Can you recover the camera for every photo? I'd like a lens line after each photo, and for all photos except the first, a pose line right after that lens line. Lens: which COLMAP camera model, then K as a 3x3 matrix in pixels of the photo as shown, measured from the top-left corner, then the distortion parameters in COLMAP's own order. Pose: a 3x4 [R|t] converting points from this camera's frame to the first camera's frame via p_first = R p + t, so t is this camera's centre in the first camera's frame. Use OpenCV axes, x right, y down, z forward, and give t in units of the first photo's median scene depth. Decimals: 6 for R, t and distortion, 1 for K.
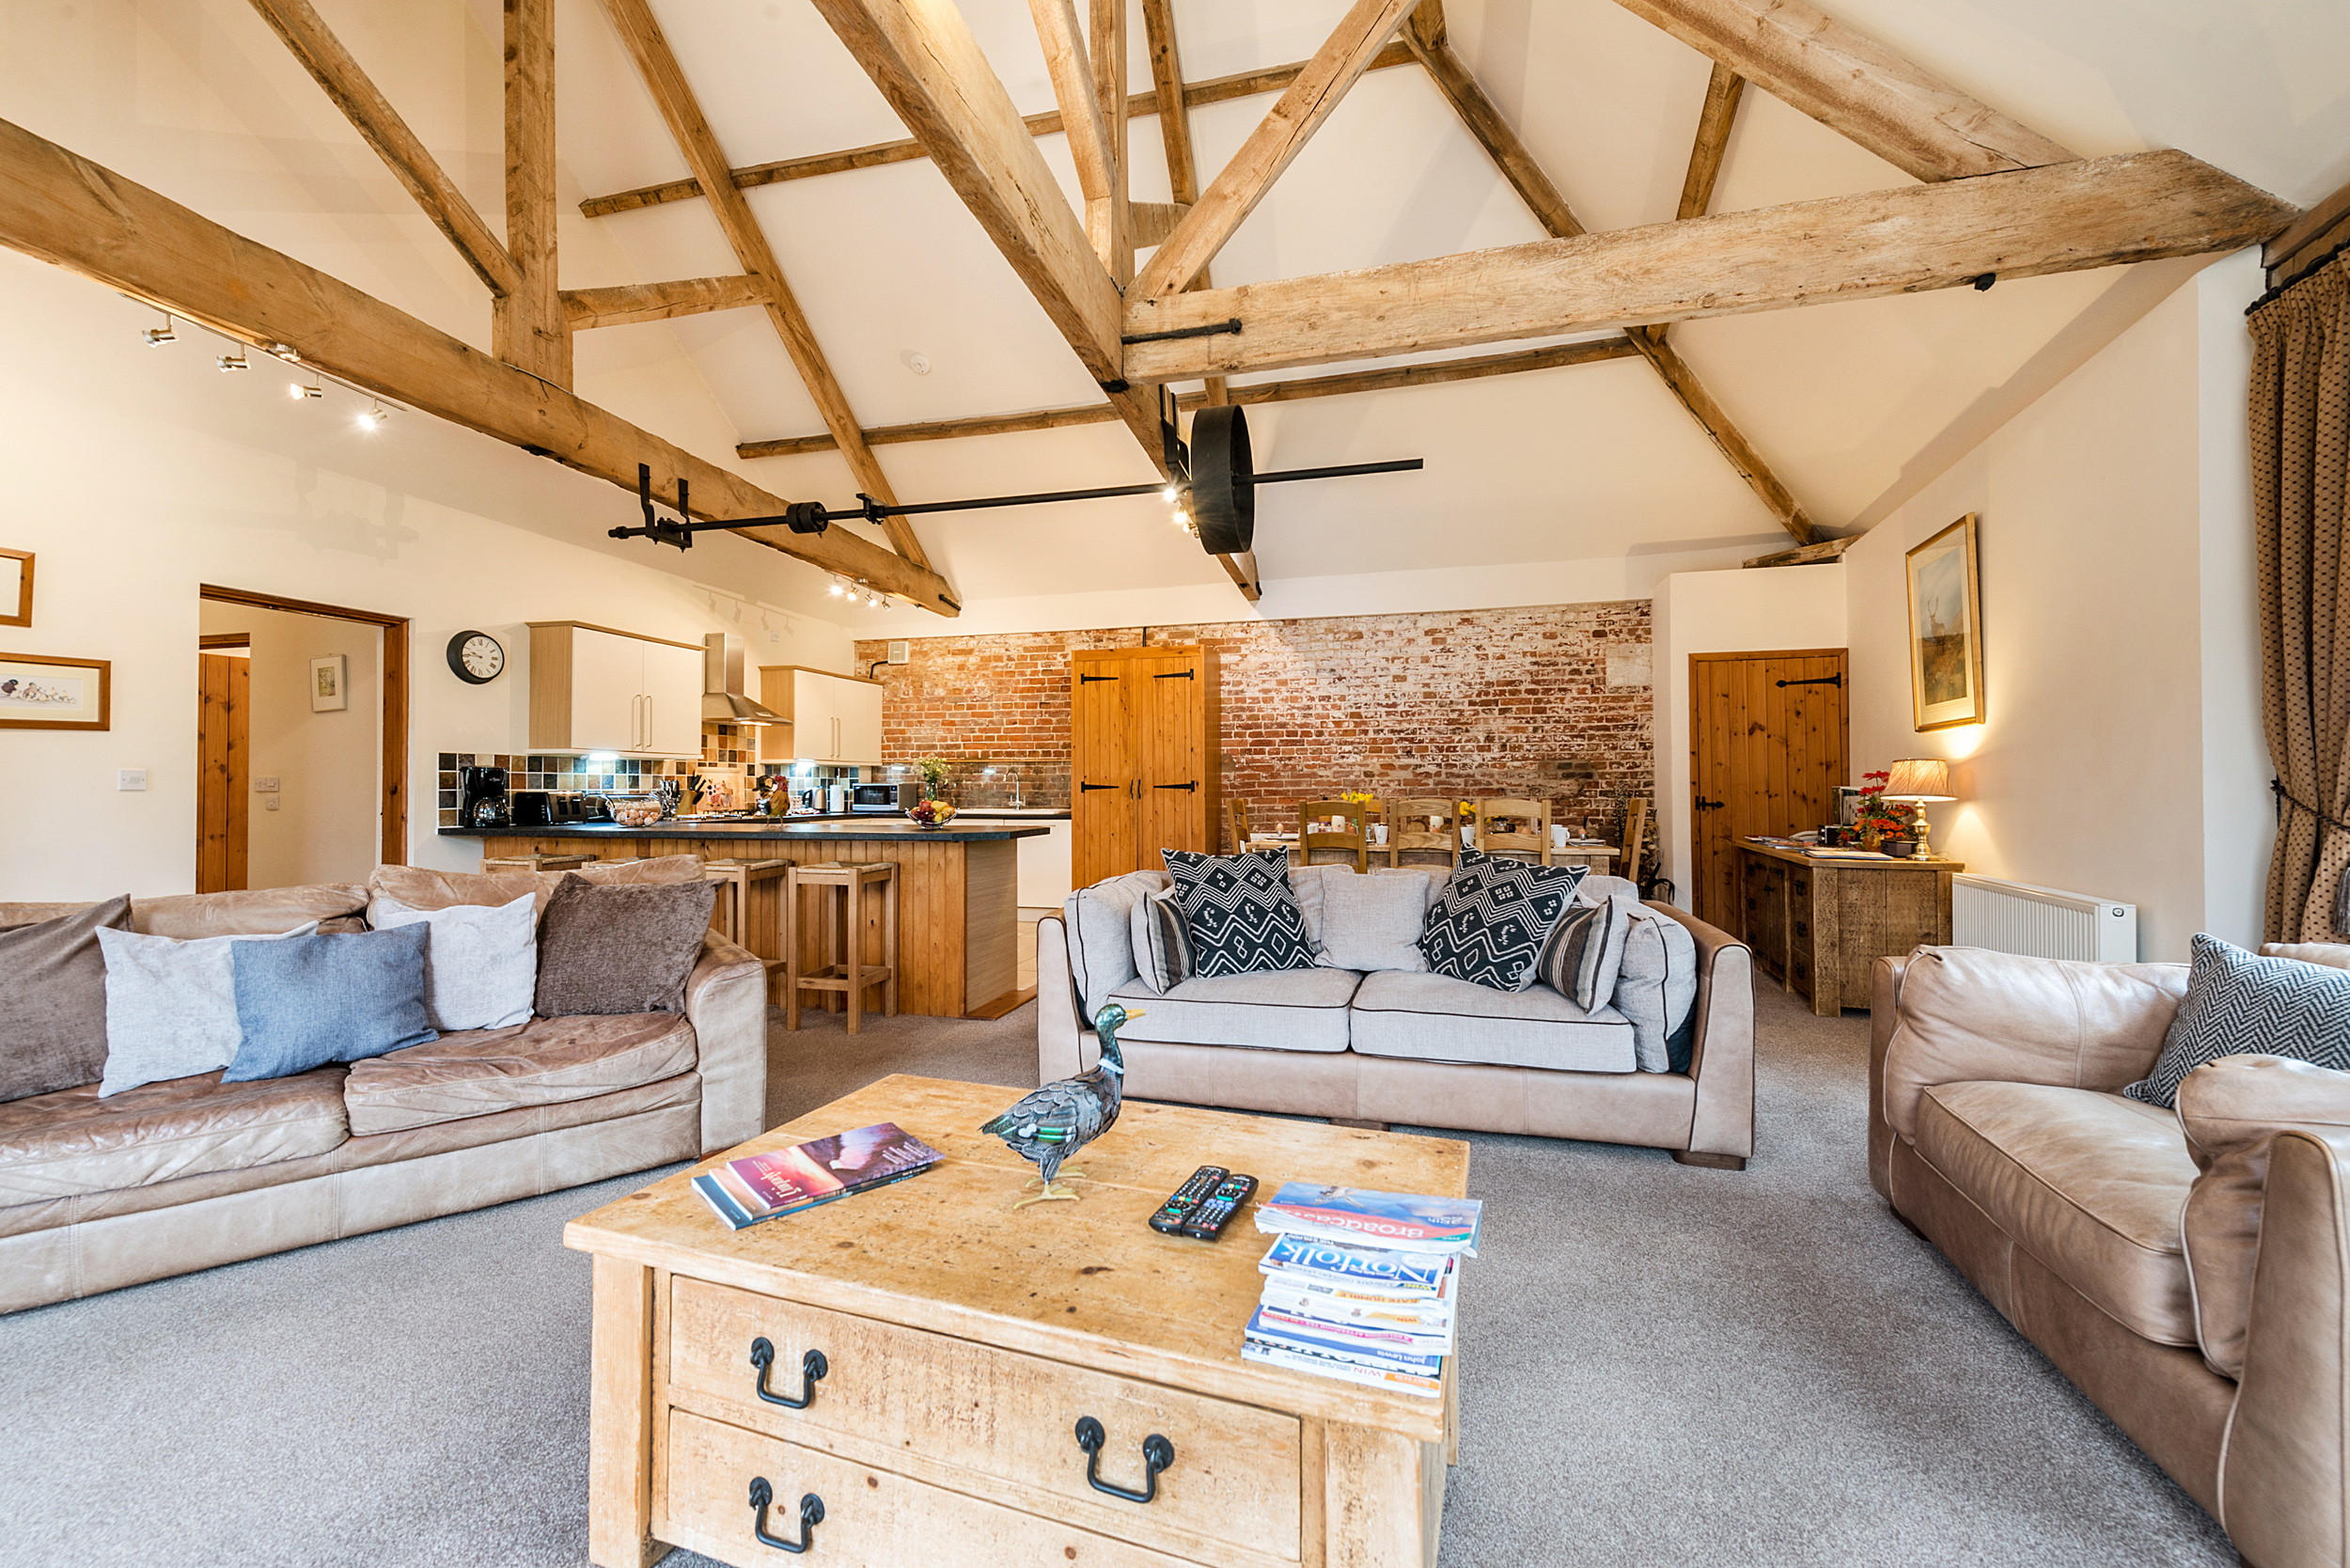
lens RADIAL K [[920.6, 0, 1180.2], [0, 920.6, 798.2], [0, 0, 1]] dist [0.016559, -0.004991]
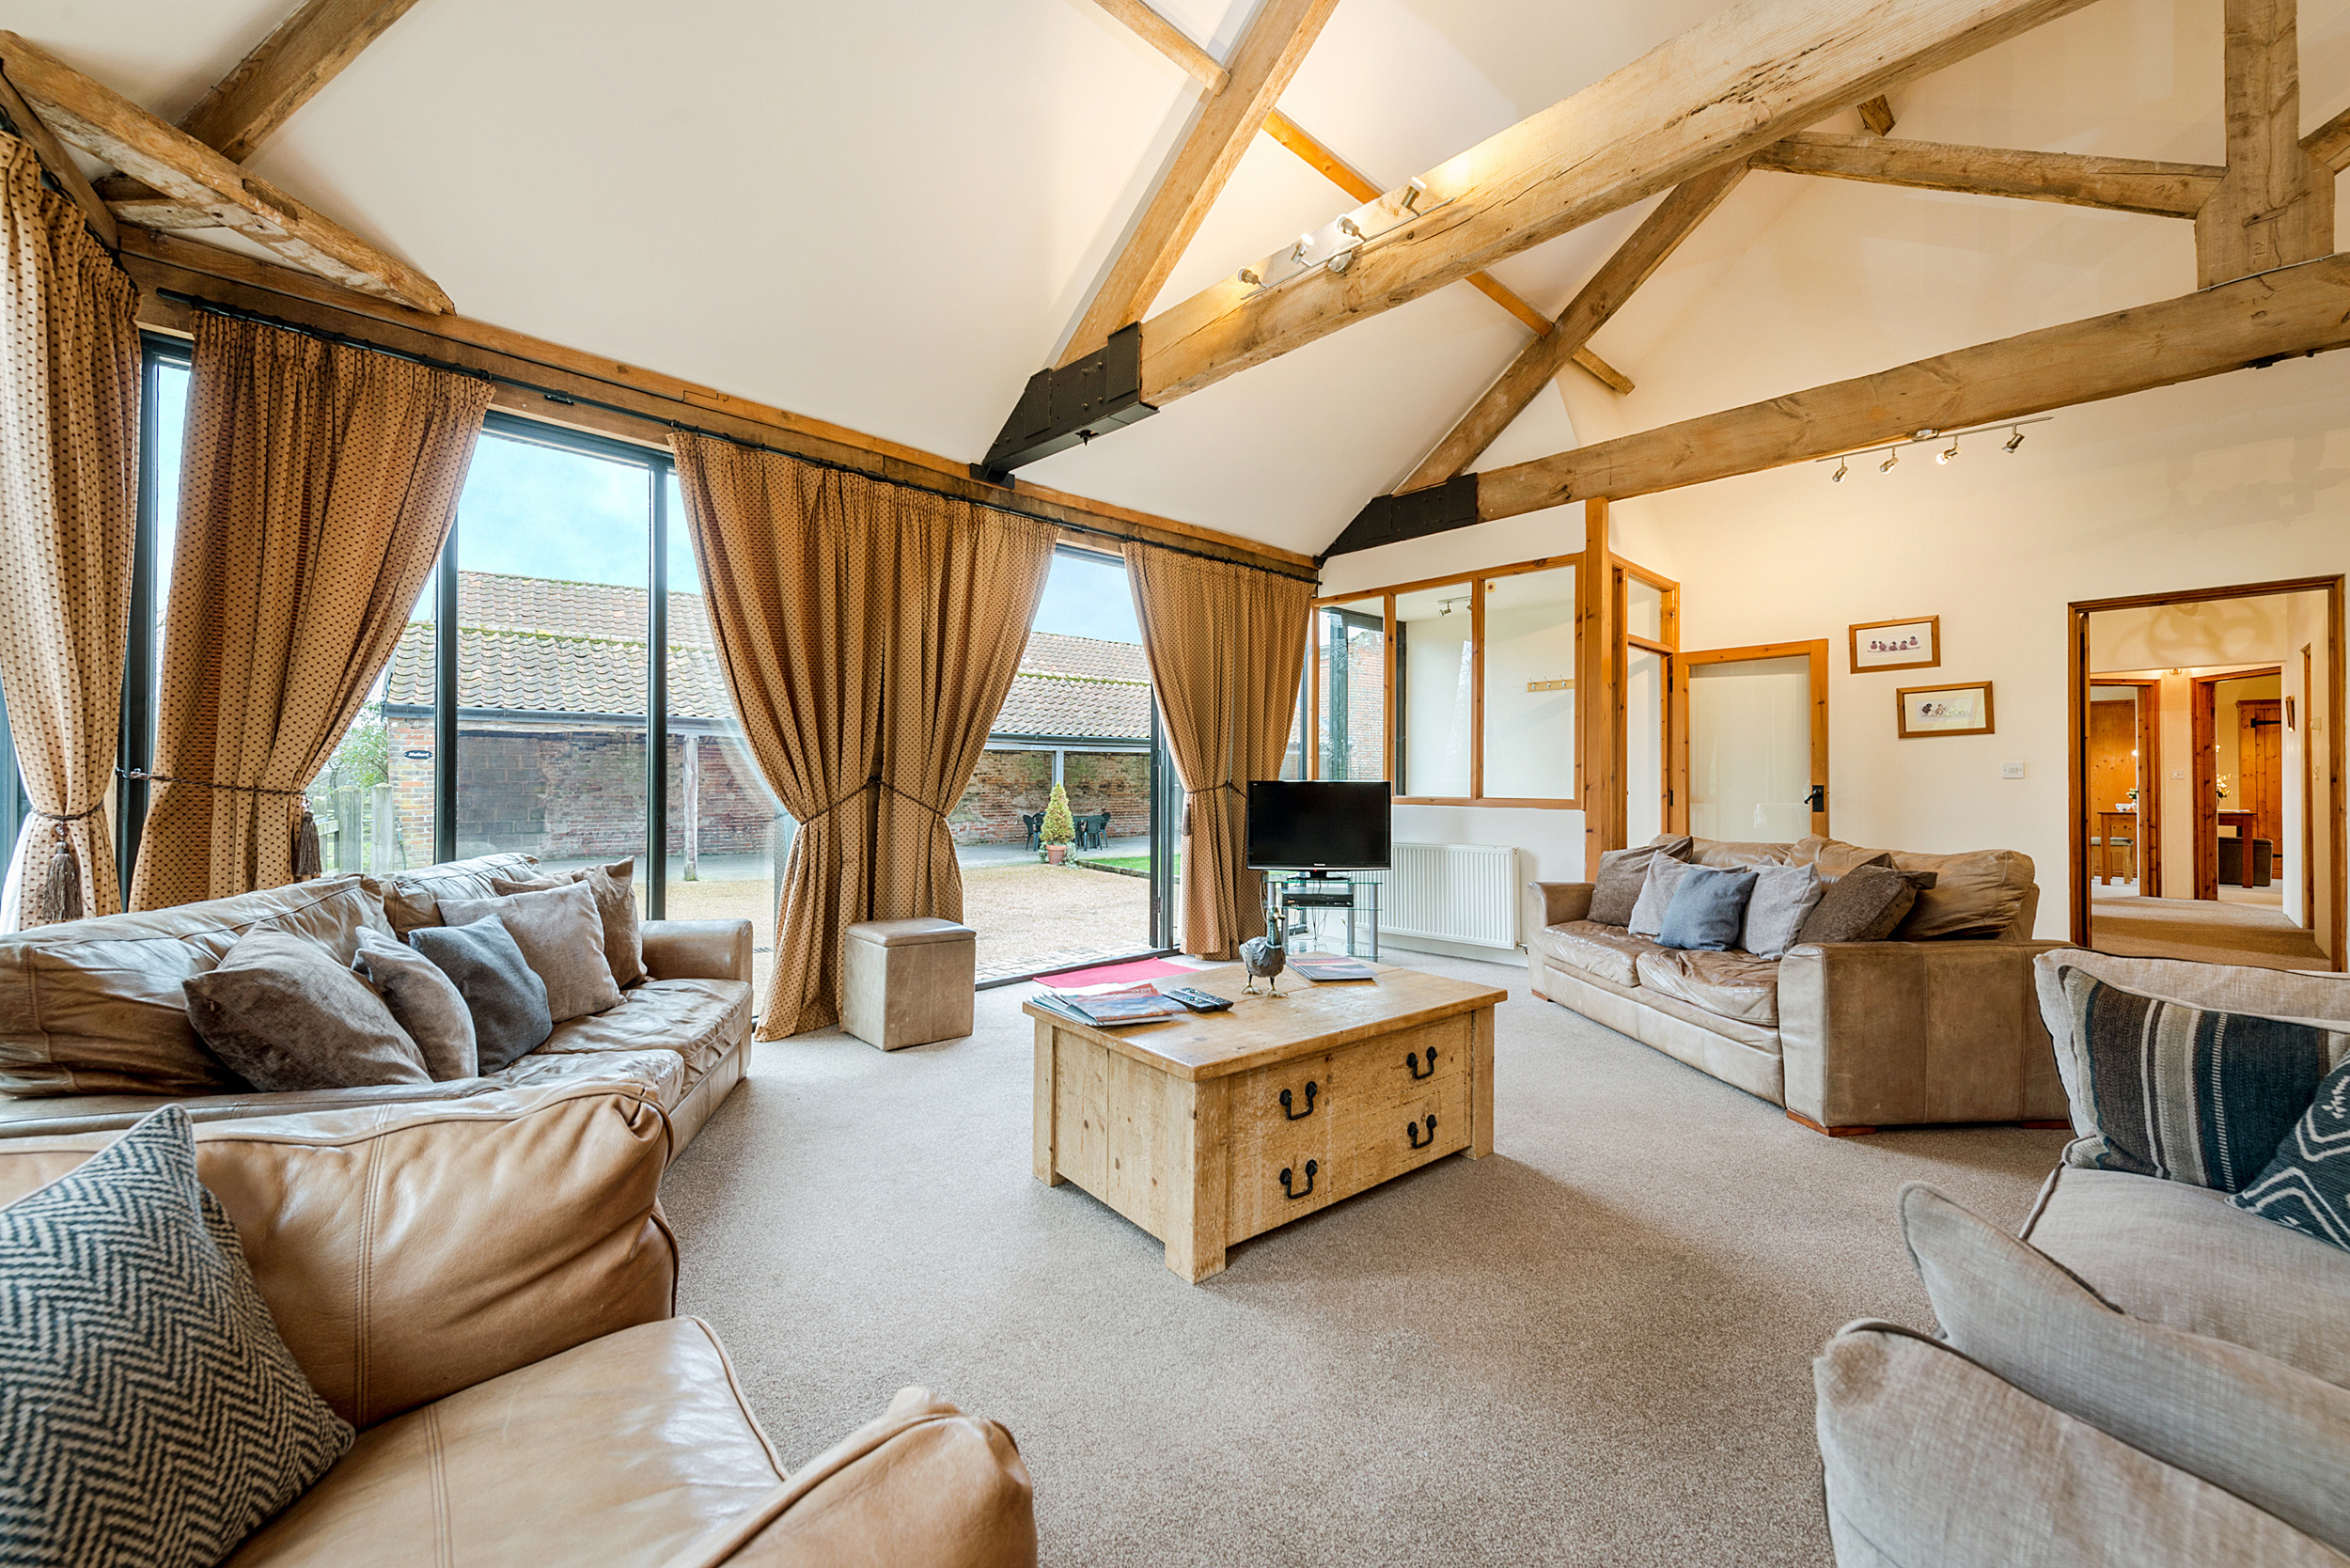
lens RADIAL K [[920.6, 0, 1206.9], [0, 920.6, 760.5], [0, 0, 1]] dist [0.016559, -0.004991]
pose [[-0.519654, -0.017572, -0.854196, 0.292592], [-0.006323, 0.999840, -0.016721, -0.002709], [0.854353, -0.003288, -0.519682, 0.384503]]
